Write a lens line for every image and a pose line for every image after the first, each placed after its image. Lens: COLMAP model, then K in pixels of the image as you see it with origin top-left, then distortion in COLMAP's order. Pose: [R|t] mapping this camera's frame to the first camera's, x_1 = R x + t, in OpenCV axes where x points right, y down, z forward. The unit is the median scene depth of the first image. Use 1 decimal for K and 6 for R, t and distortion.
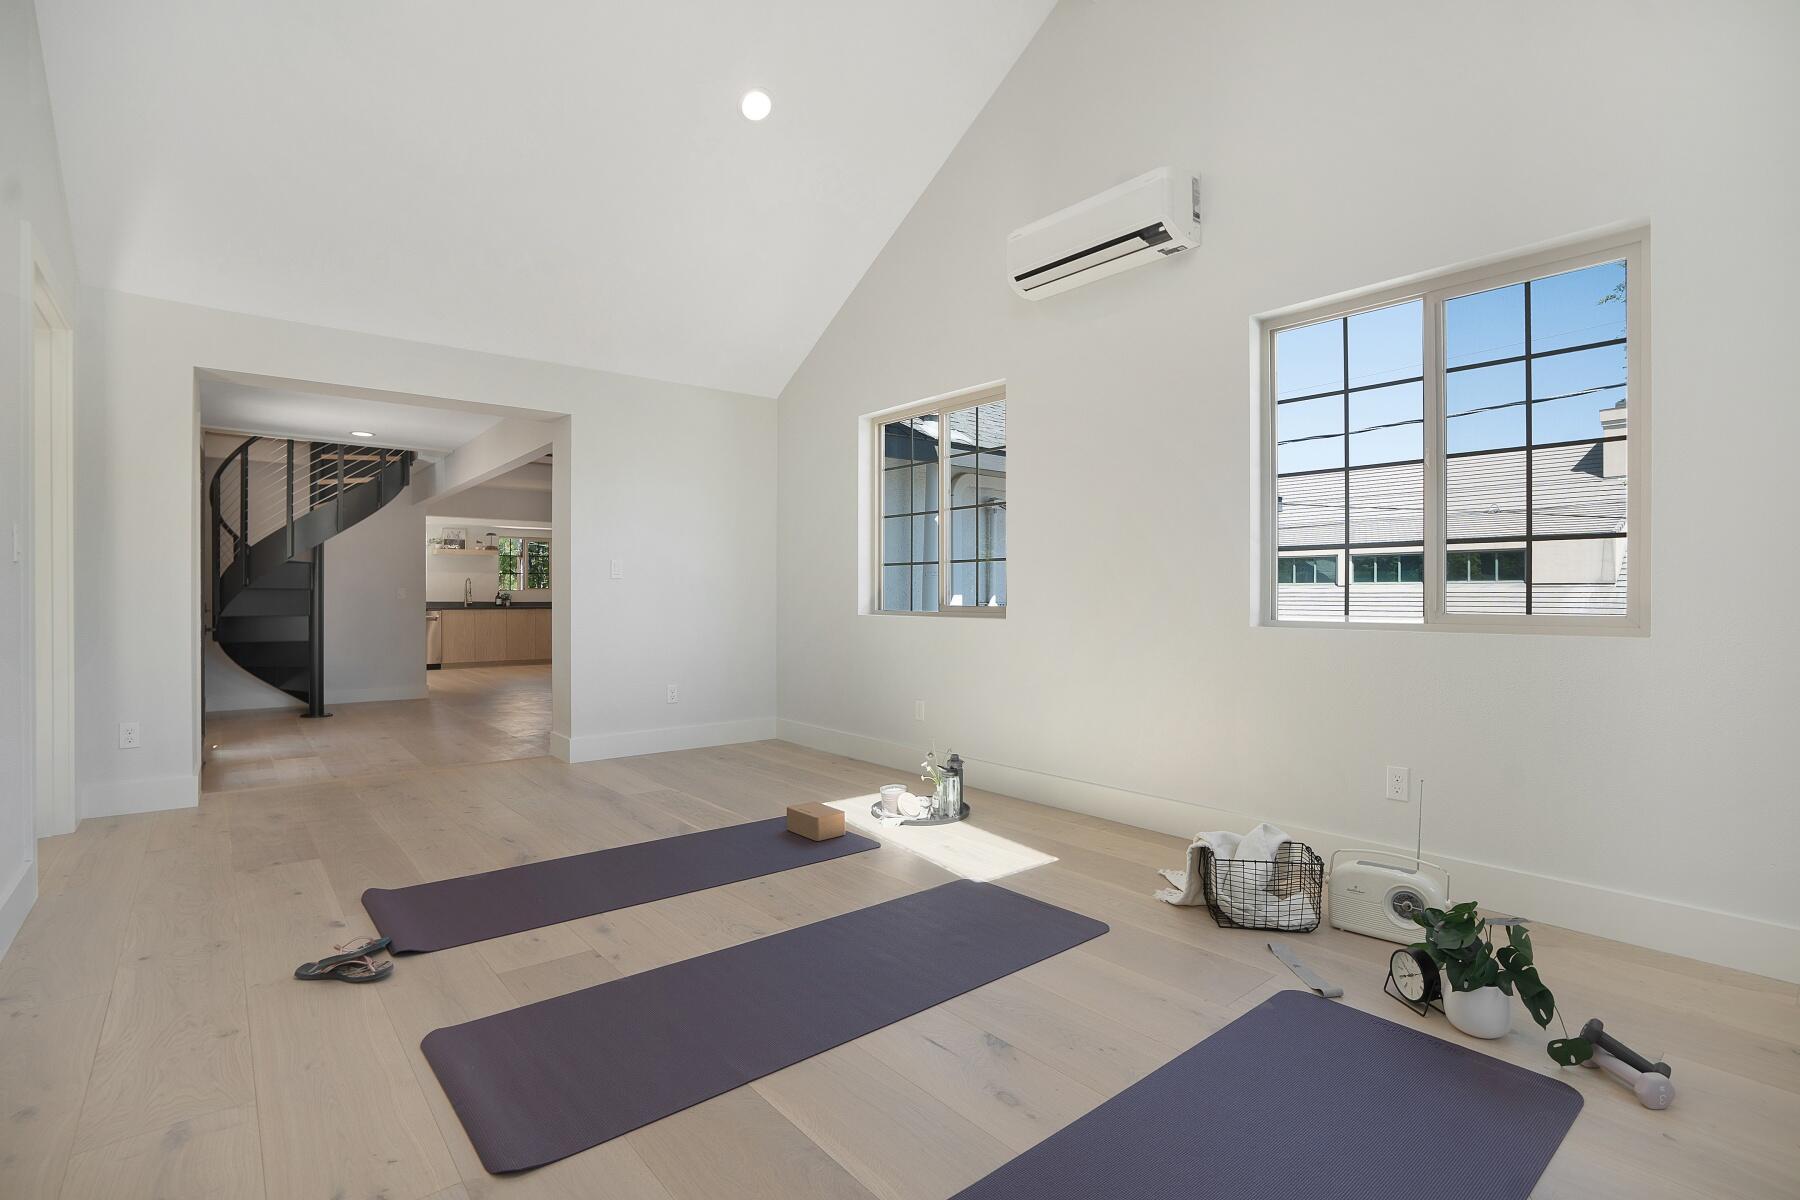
lens RADIAL K [[846.3, 0, 892.8], [0, 846.3, 599.1], [0, 0, 1]] dist [-0.063273, 0.027463]
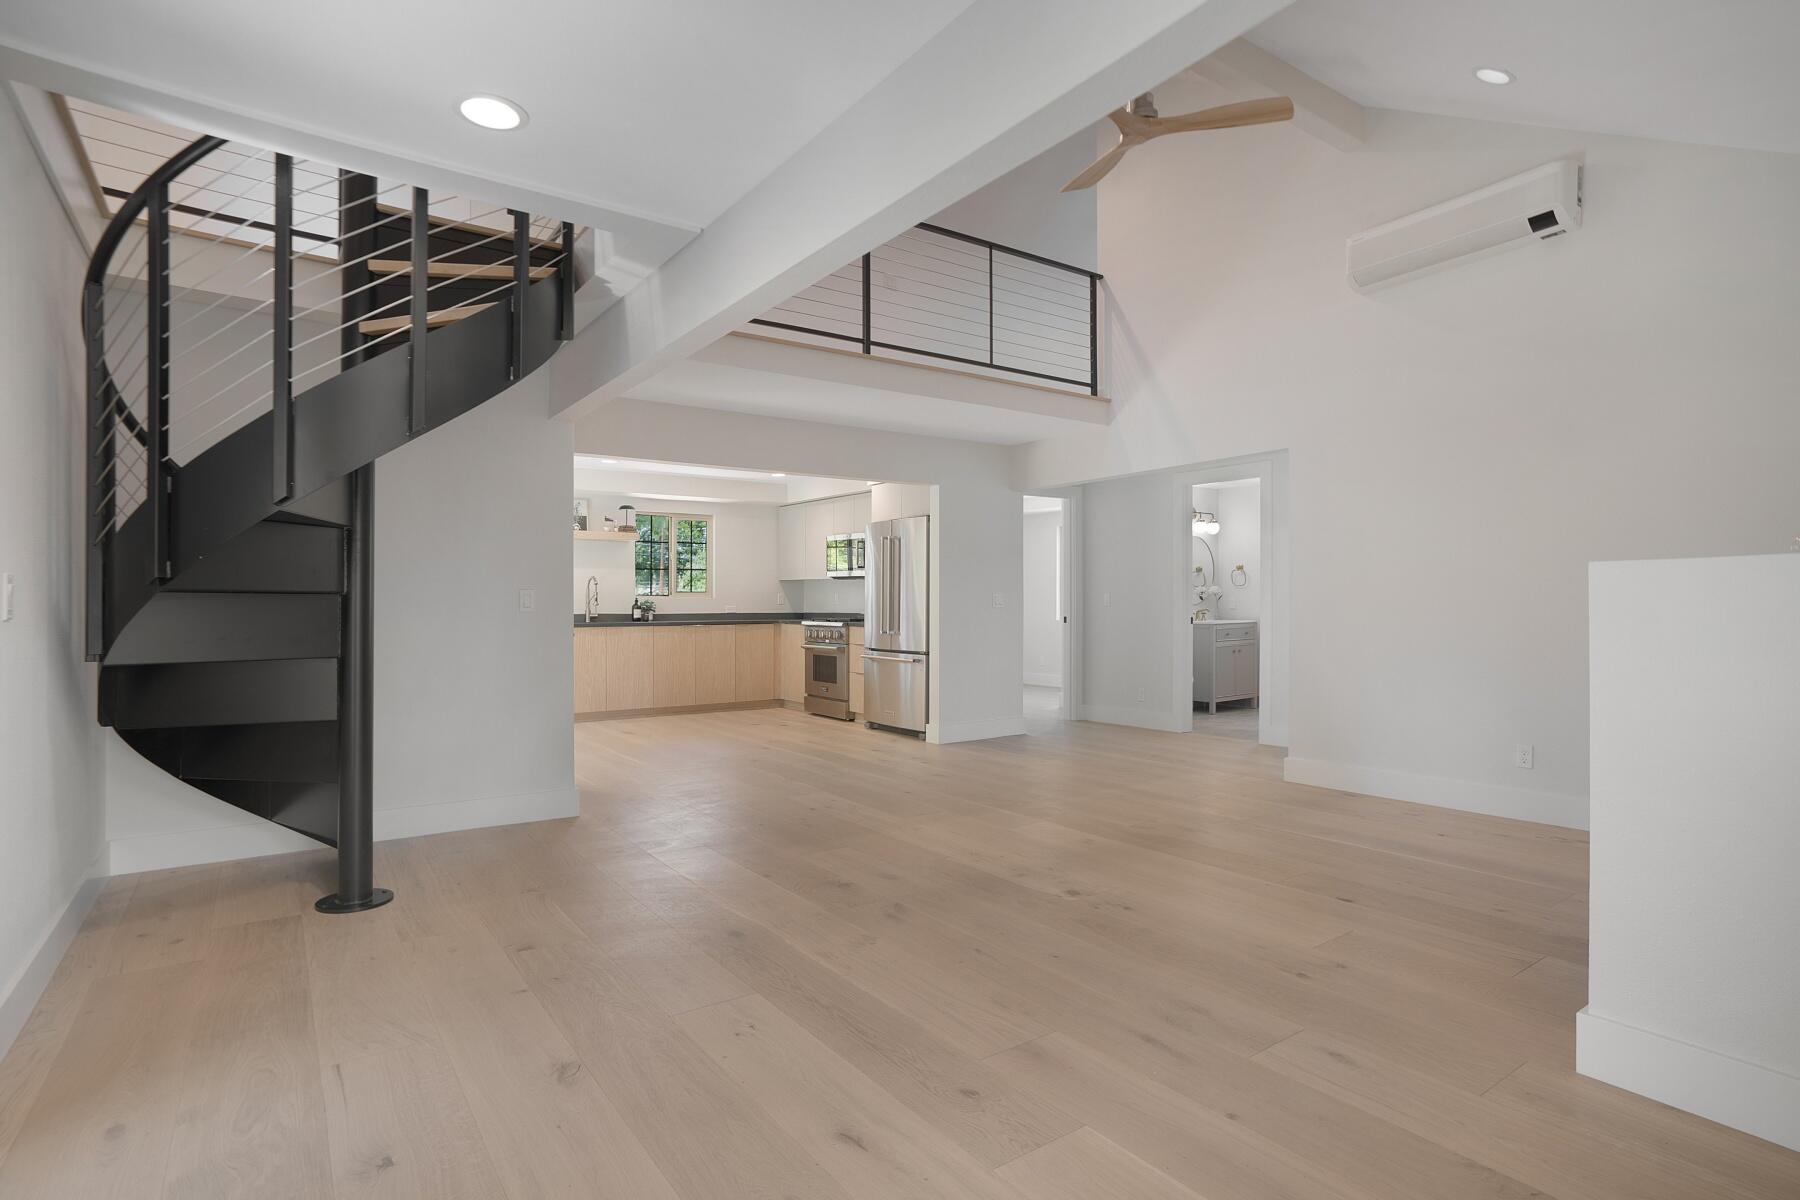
lens RADIAL K [[885.3, 0, 857.9], [0, 885.3, 600.6], [0, 0, 1]] dist [-0.019503, -0.000198]
pose [[0.995433, -0.000499, -0.095466, -0.428958], [-0.000062, 0.999983, -0.005877, -0.005087], [0.095468, 0.005856, 0.995415, 0.618379]]
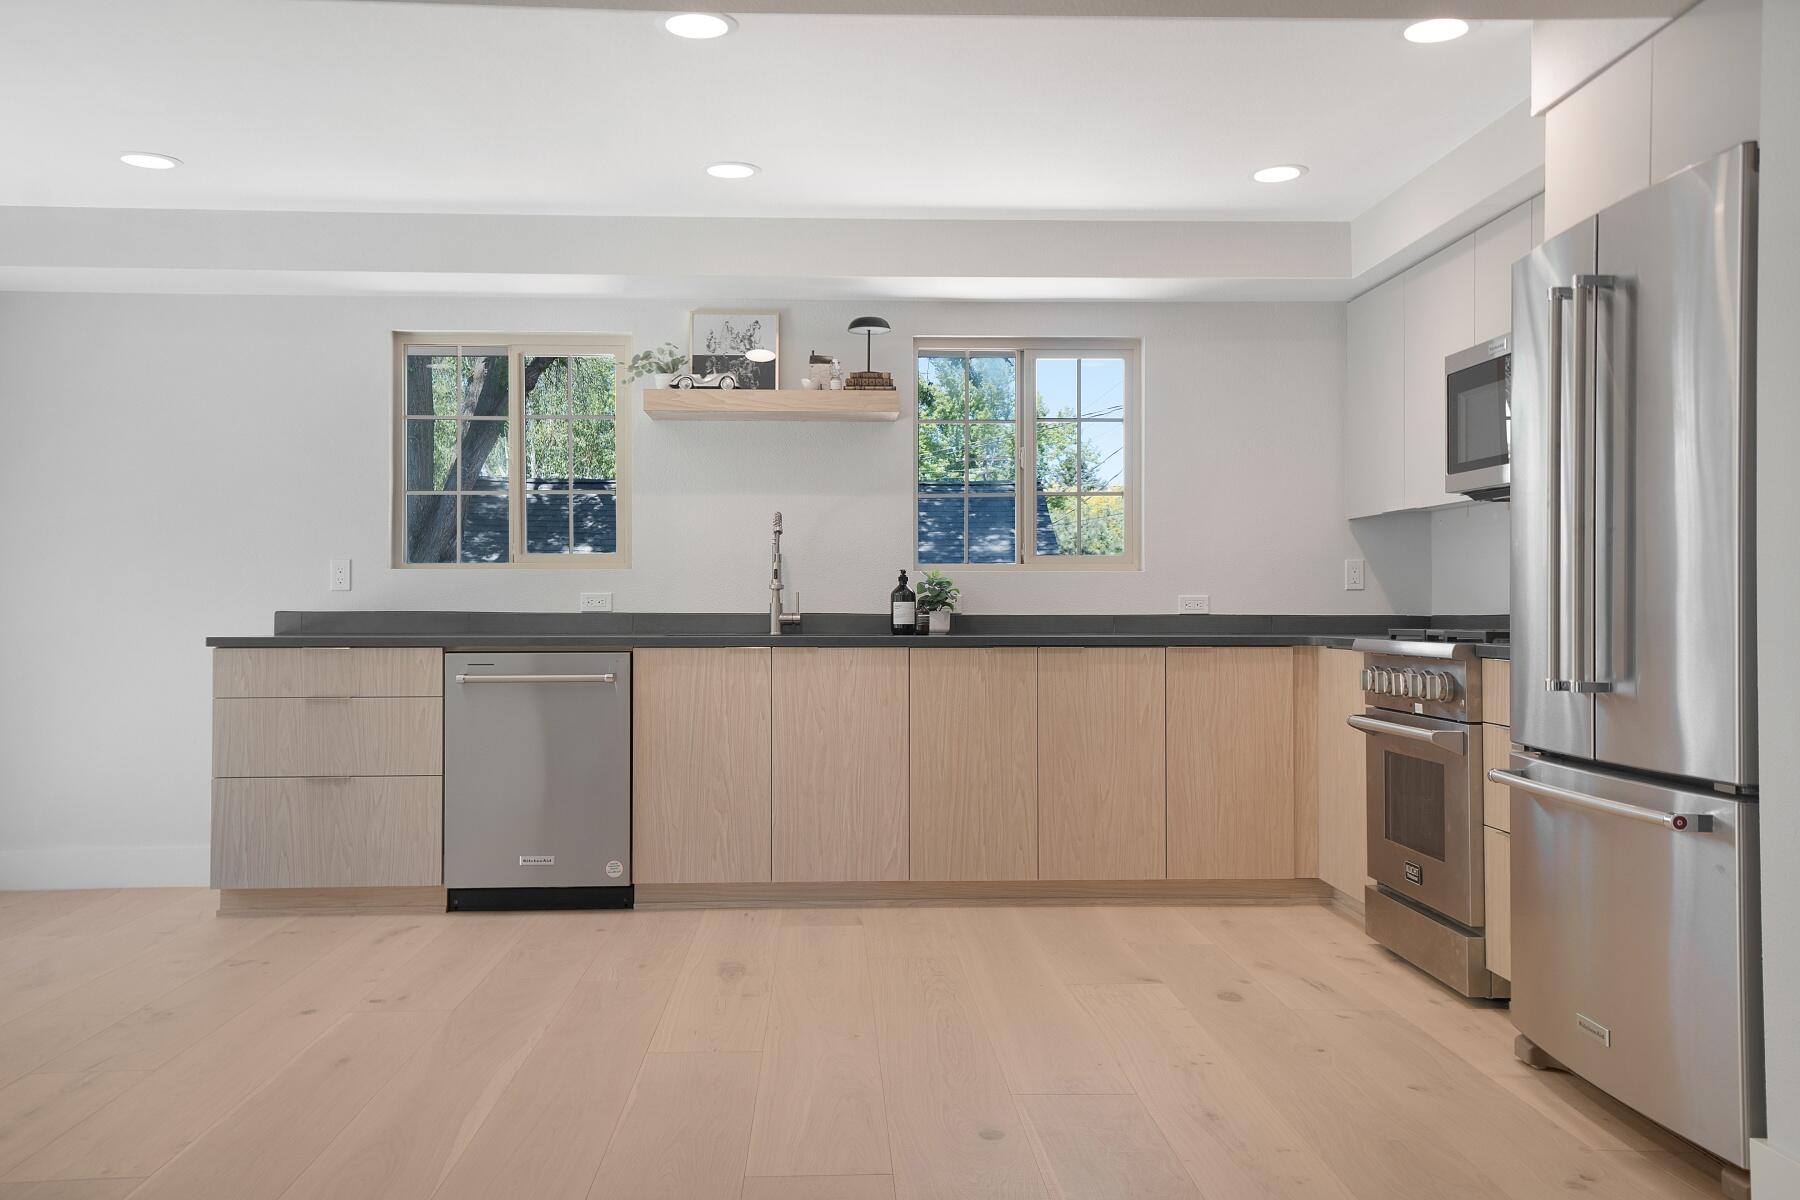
lens RADIAL K [[1535.7, 0, 898.8], [0, 1535.7, 595.7], [0, 0, 1]] dist [0.031540, 0.003121]
pose [[0.806119, -0.005151, -0.591731, -0.394188], [-0.002829, 0.999917, -0.012558, 0.006055], [0.591747, 0.011797, 0.806038, 1.172453]]
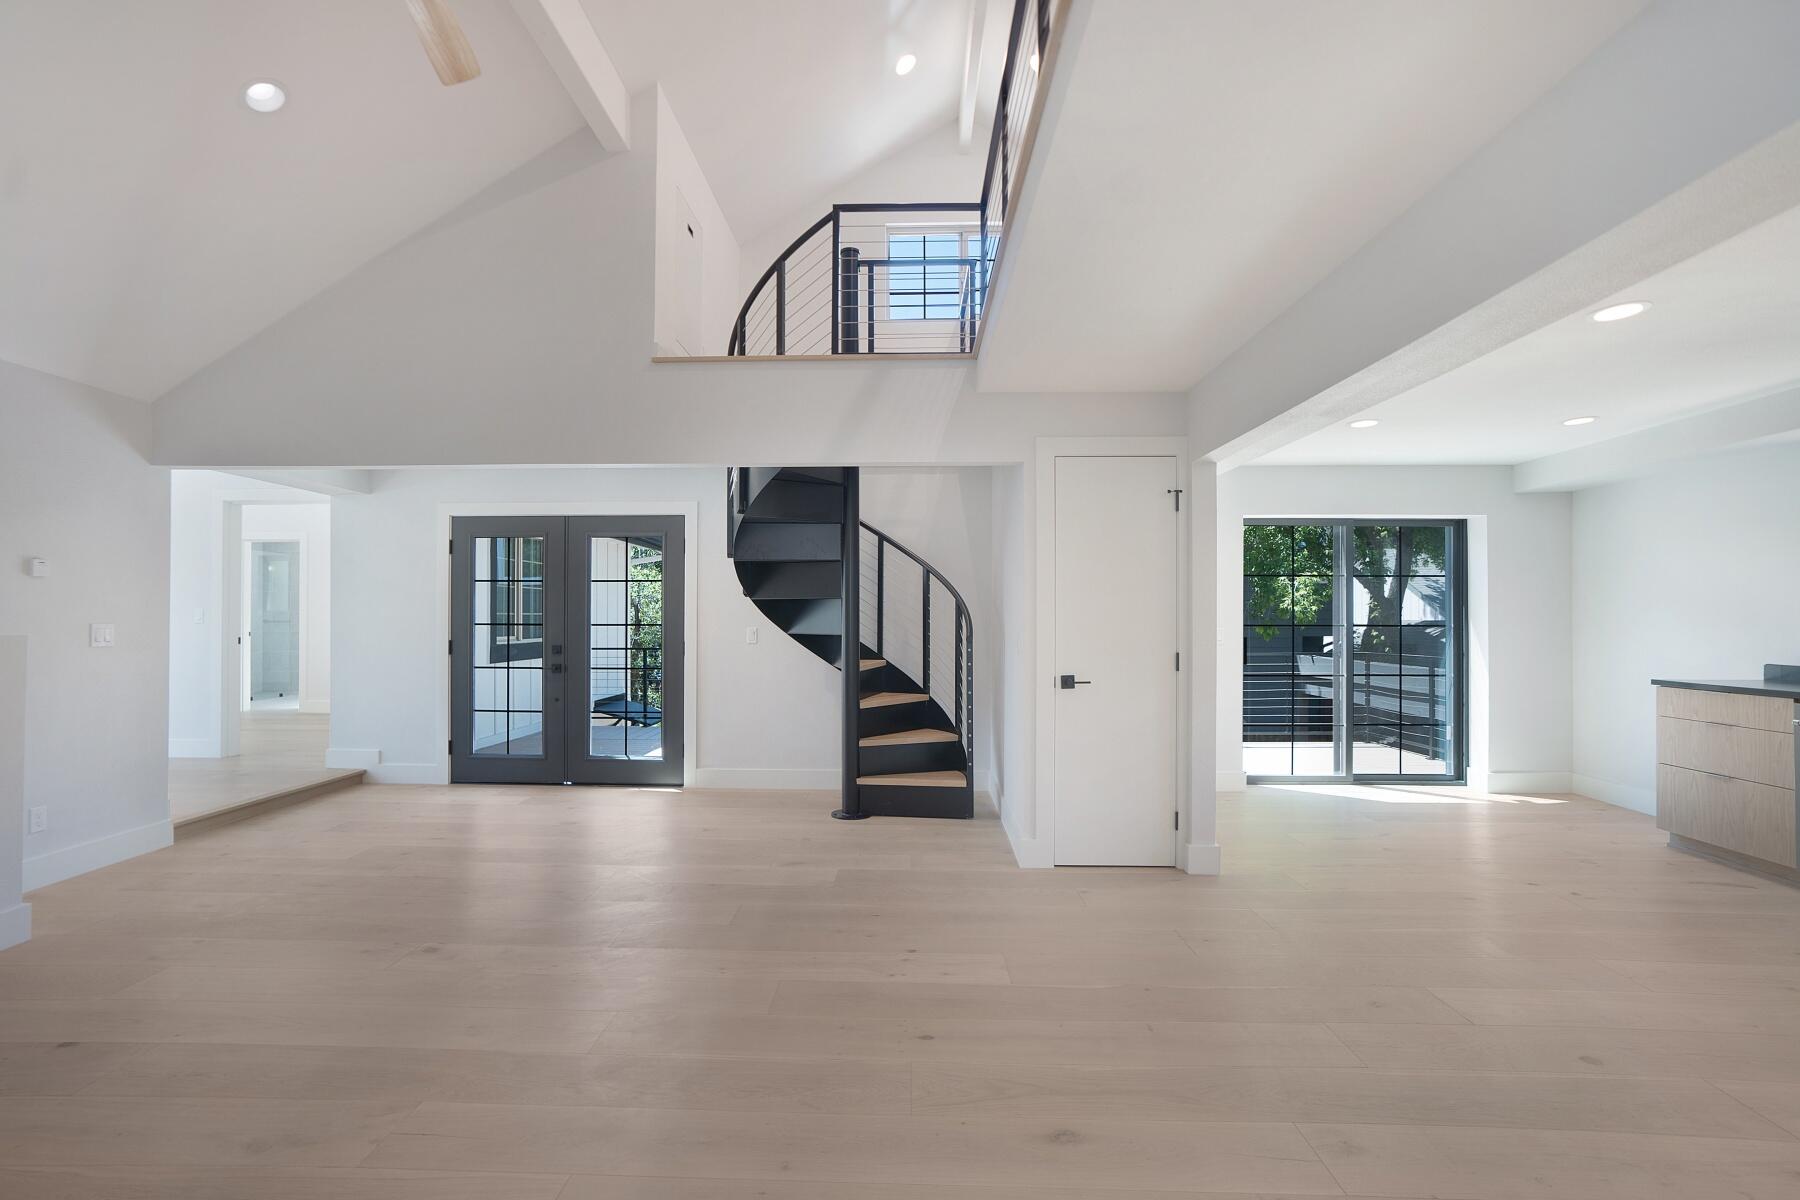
lens RADIAL K [[836.5, 0, 896.5], [0, 836.5, 619.4], [0, 0, 1]] dist [-0.026441, 0.000060]
pose [[-0.654830, 0.003135, -0.755770, -0.208124], [-0.002044, 0.999980, 0.005919, -0.030871], [0.755774, 0.005420, -0.654811, 1.513712]]
